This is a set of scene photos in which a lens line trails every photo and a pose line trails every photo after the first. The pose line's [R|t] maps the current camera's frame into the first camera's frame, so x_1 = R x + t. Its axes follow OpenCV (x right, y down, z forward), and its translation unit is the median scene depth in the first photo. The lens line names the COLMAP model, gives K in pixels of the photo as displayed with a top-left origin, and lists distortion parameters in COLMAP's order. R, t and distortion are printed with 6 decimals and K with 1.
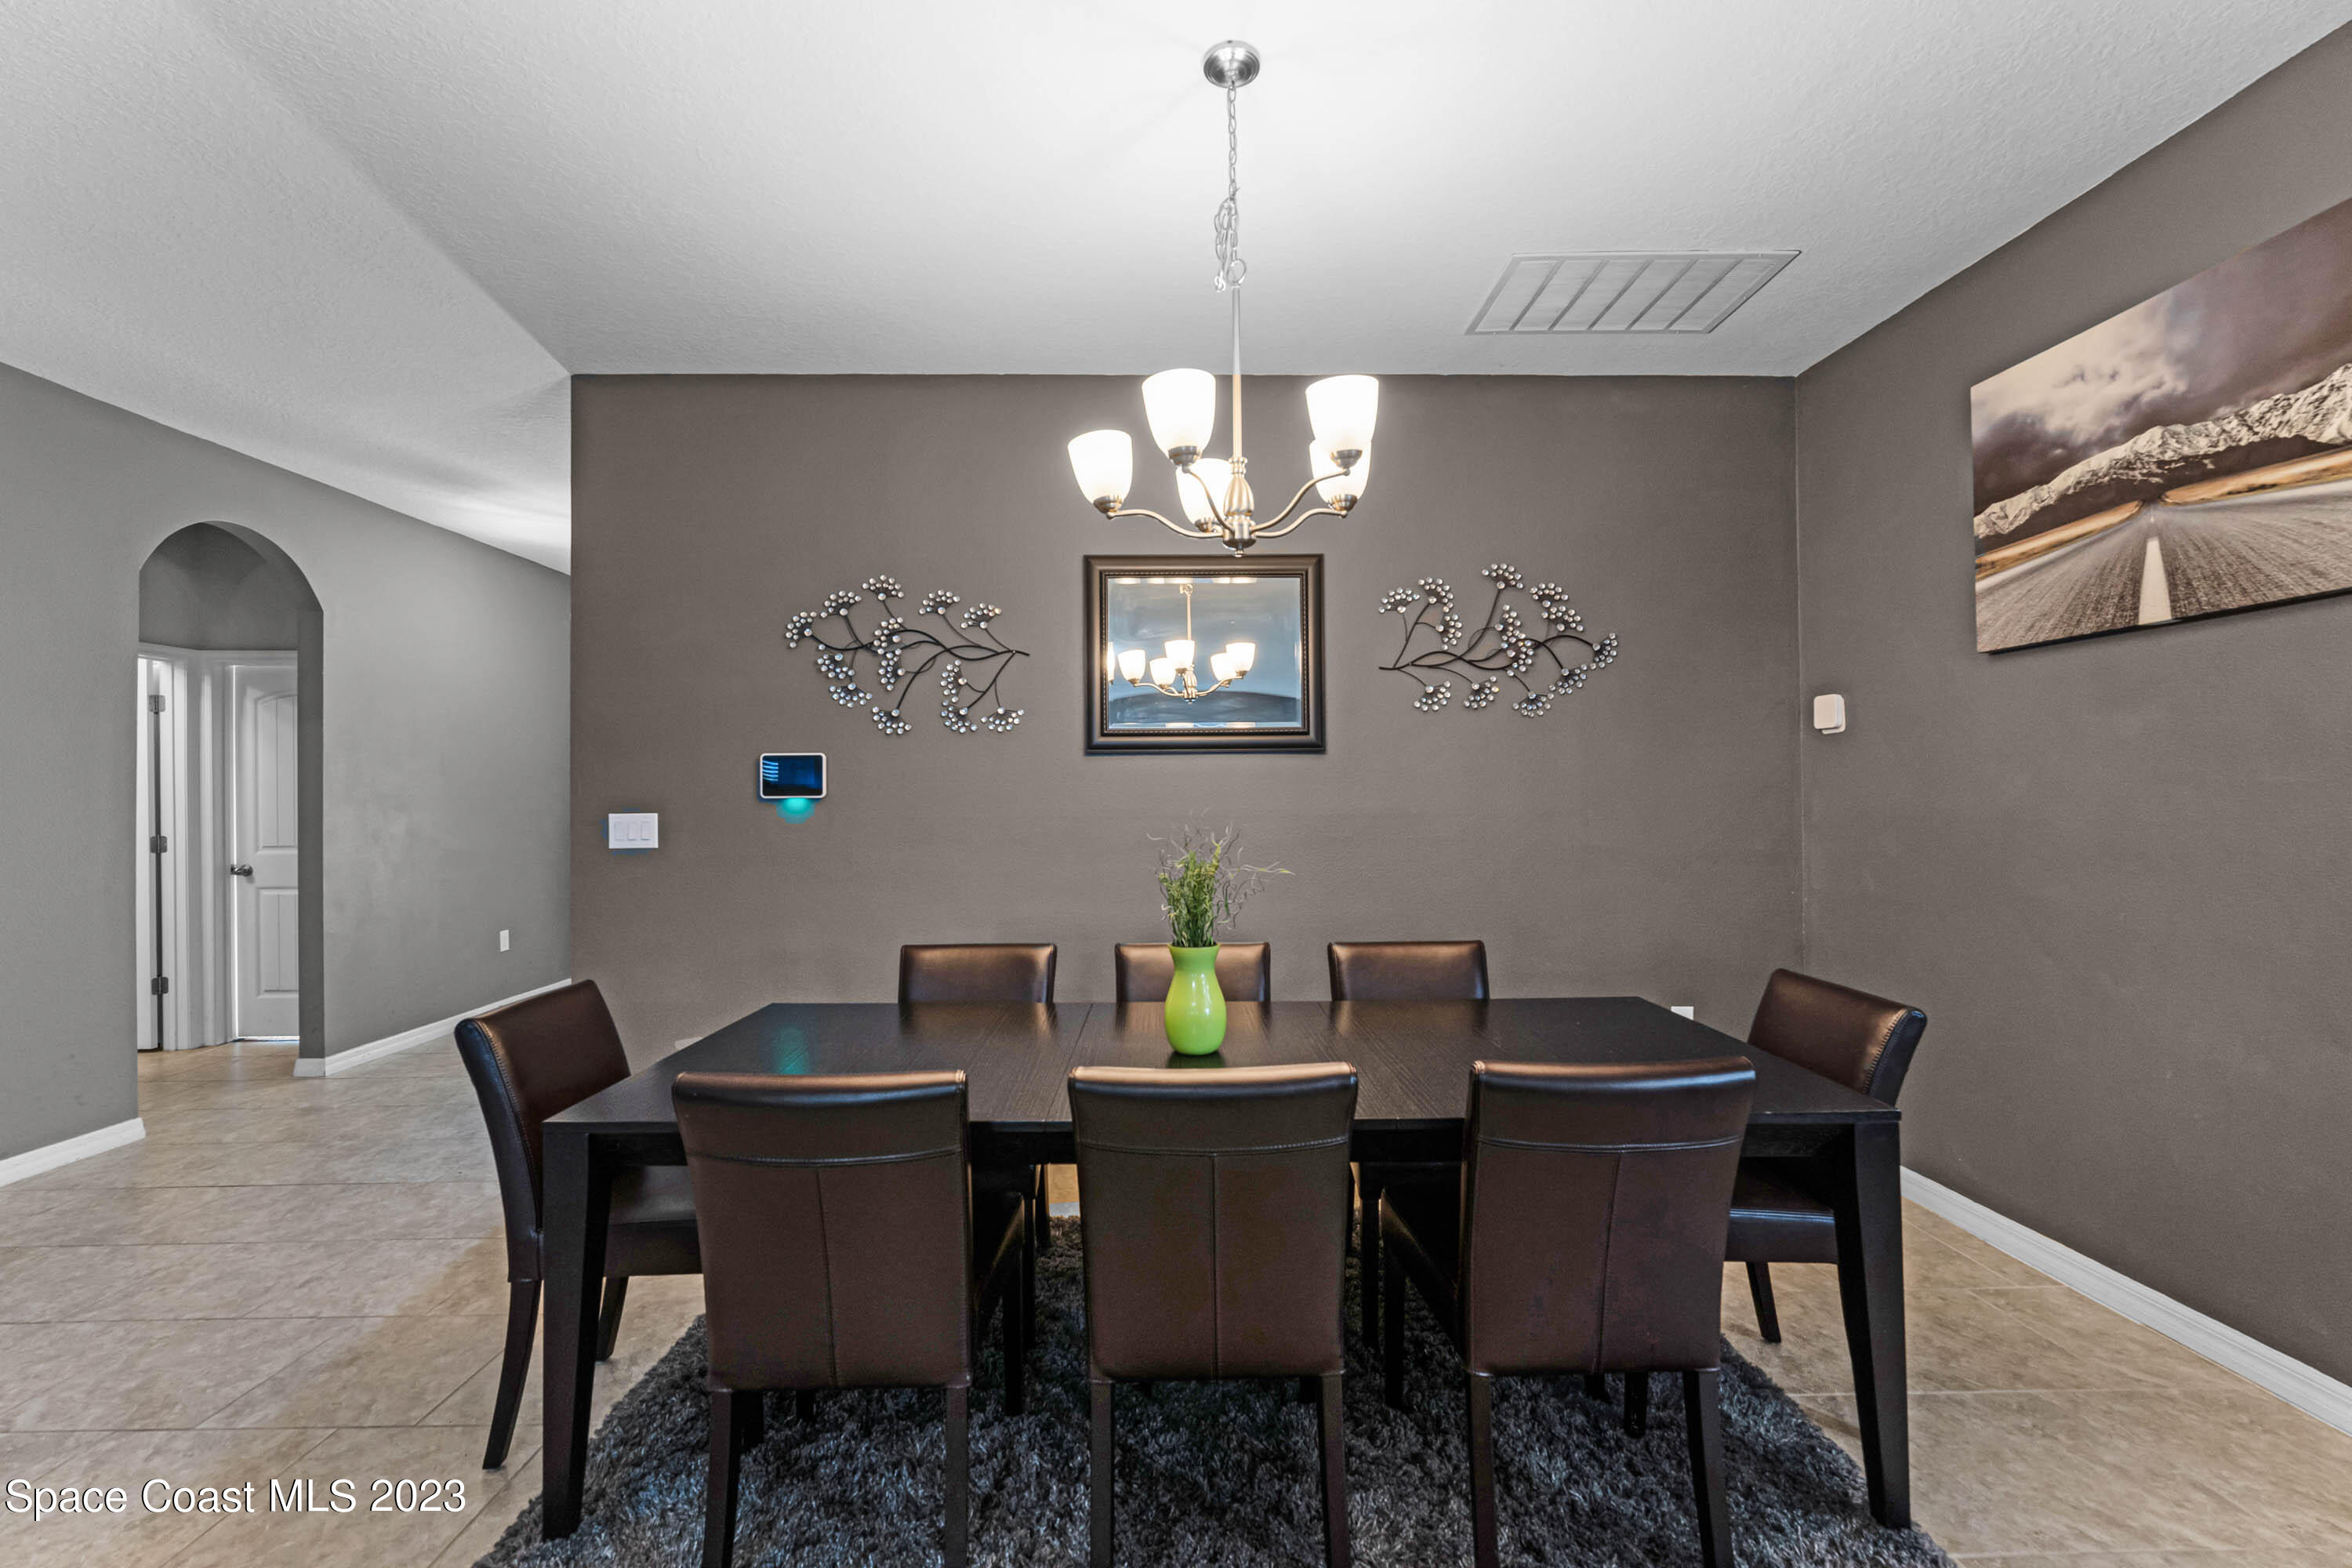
lens RADIAL K [[1012.2, 0, 1176.4], [0, 1012.2, 786.9], [0, 0, 1]] dist [-0.000379, 0.000270]
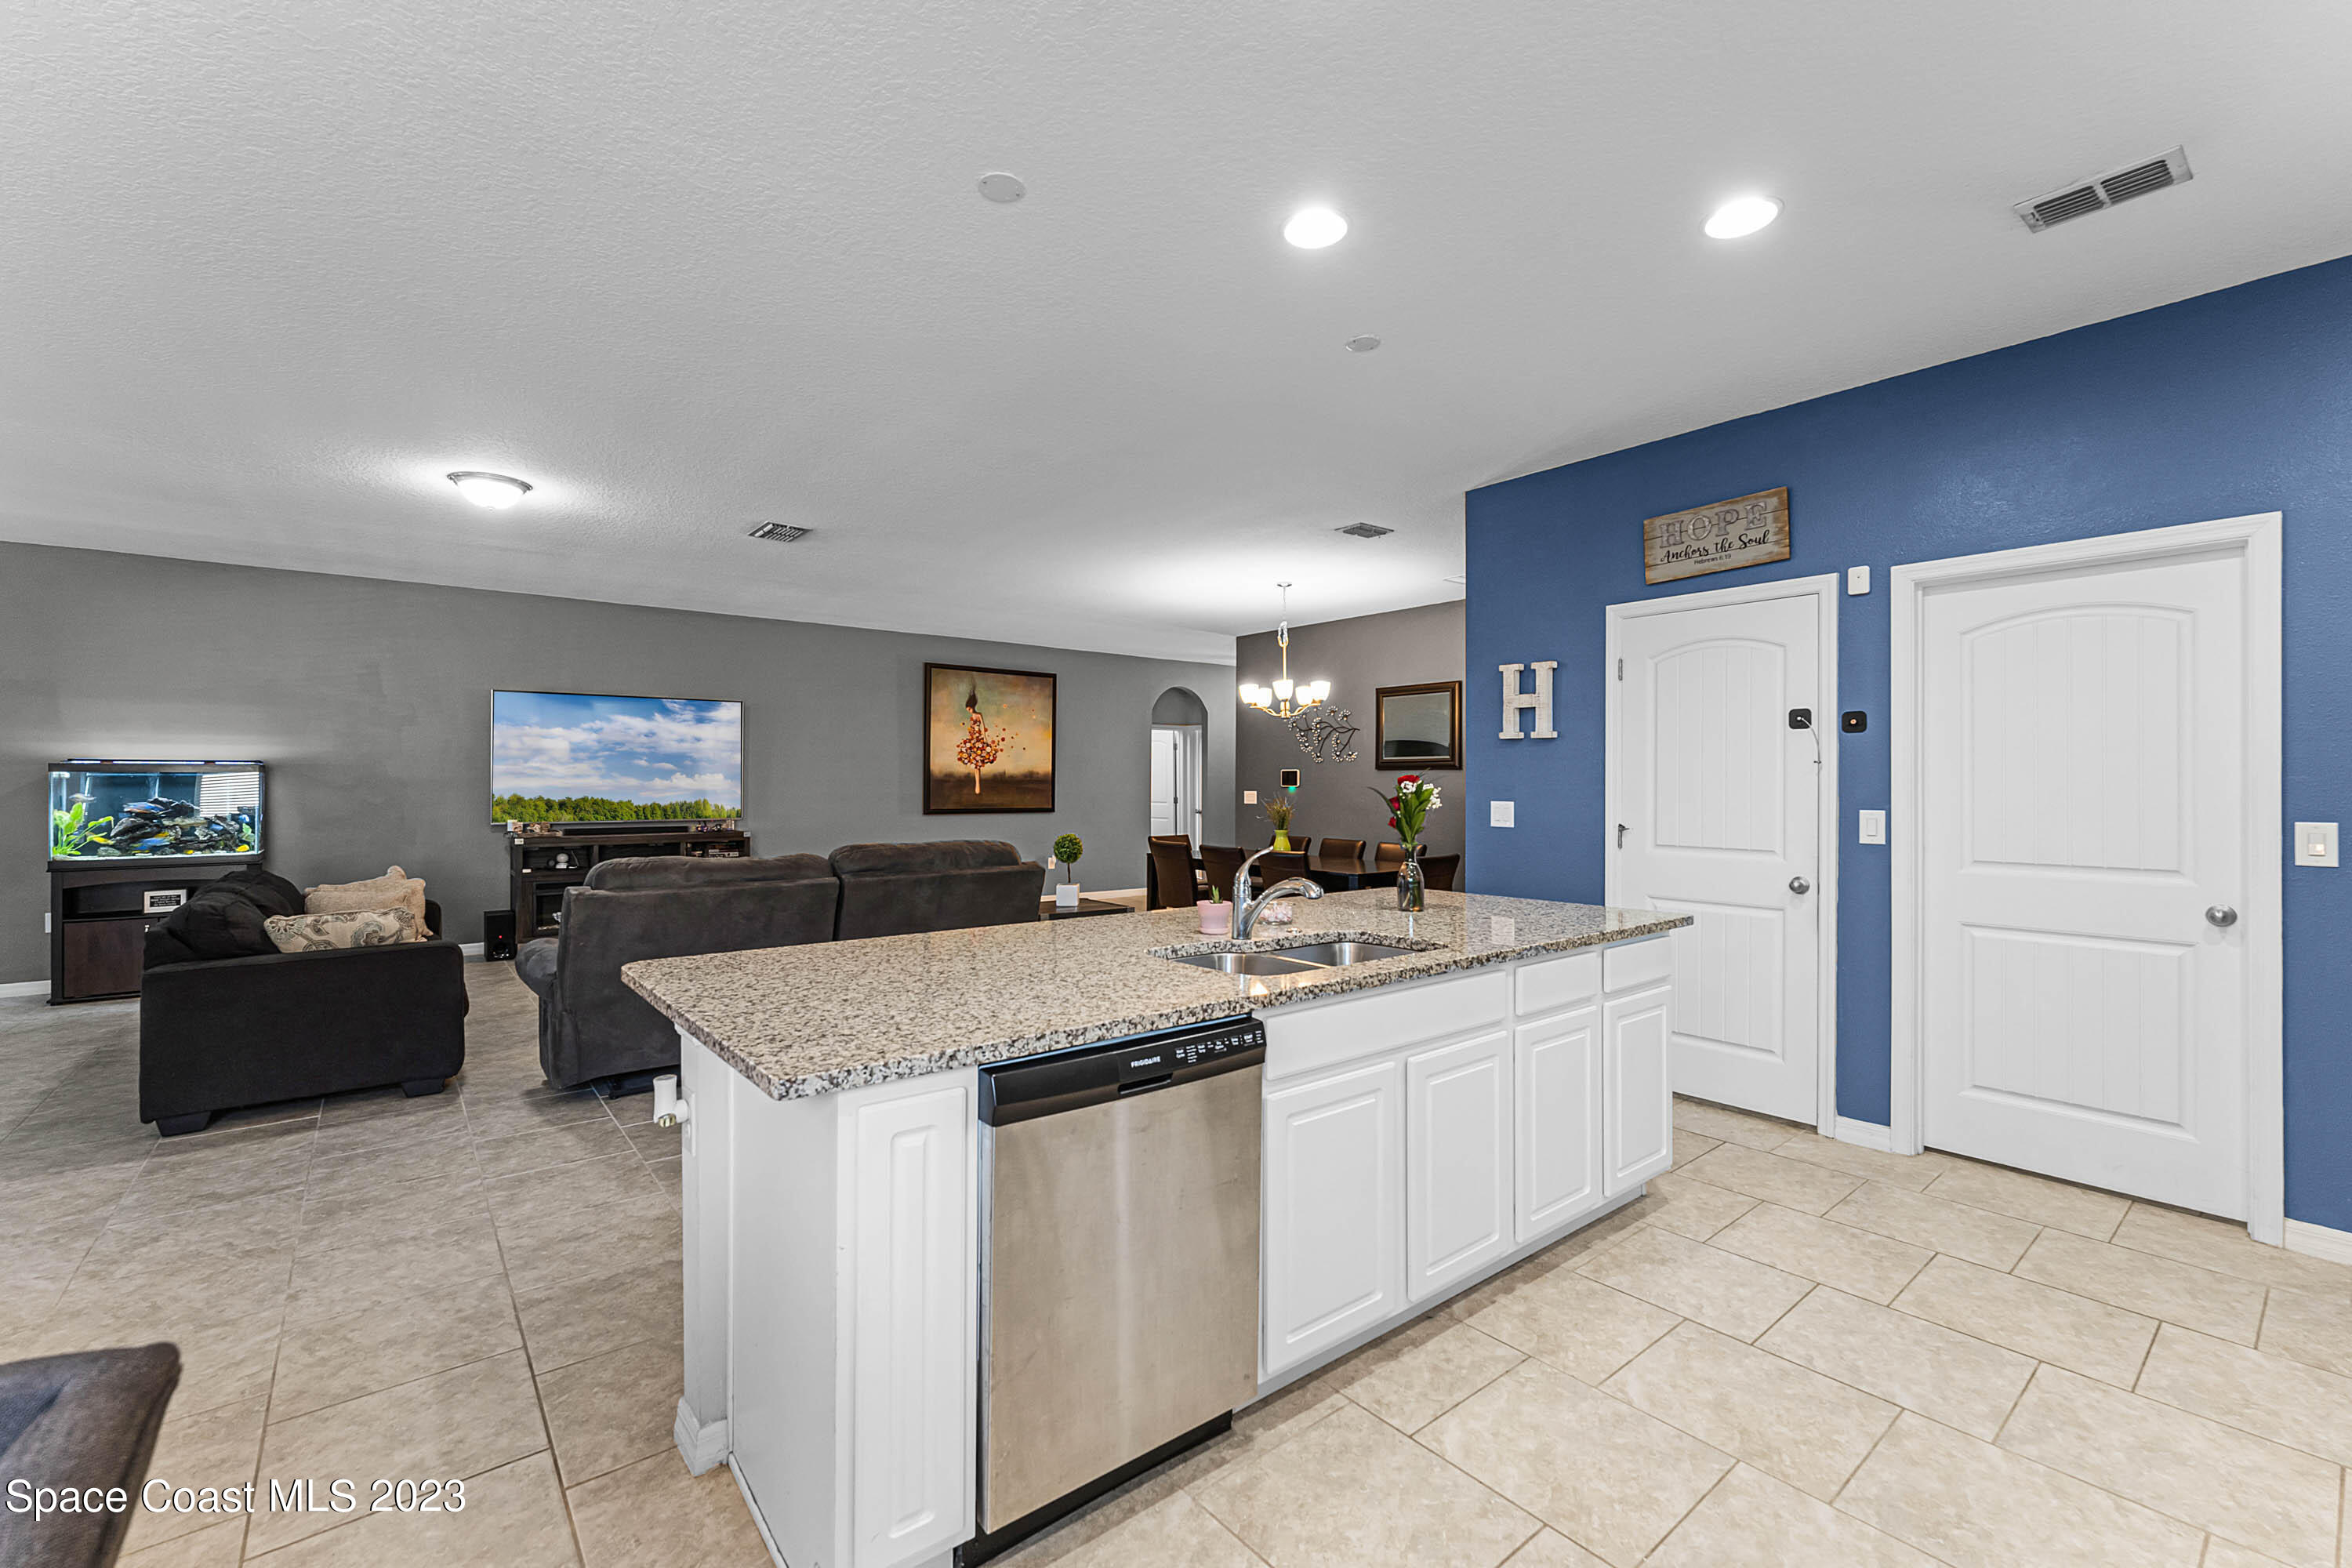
lens RADIAL K [[978.9, 0, 1174.5], [0, 978.9, 777.3], [0, 0, 1]] dist [-0.004552, -0.000282]
pose [[0.609841, 0.006285, -0.792499, 1.950399], [-0.001213, 0.999975, 0.006997, -0.040647], [0.792523, -0.003306, 0.609833, -1.082024]]
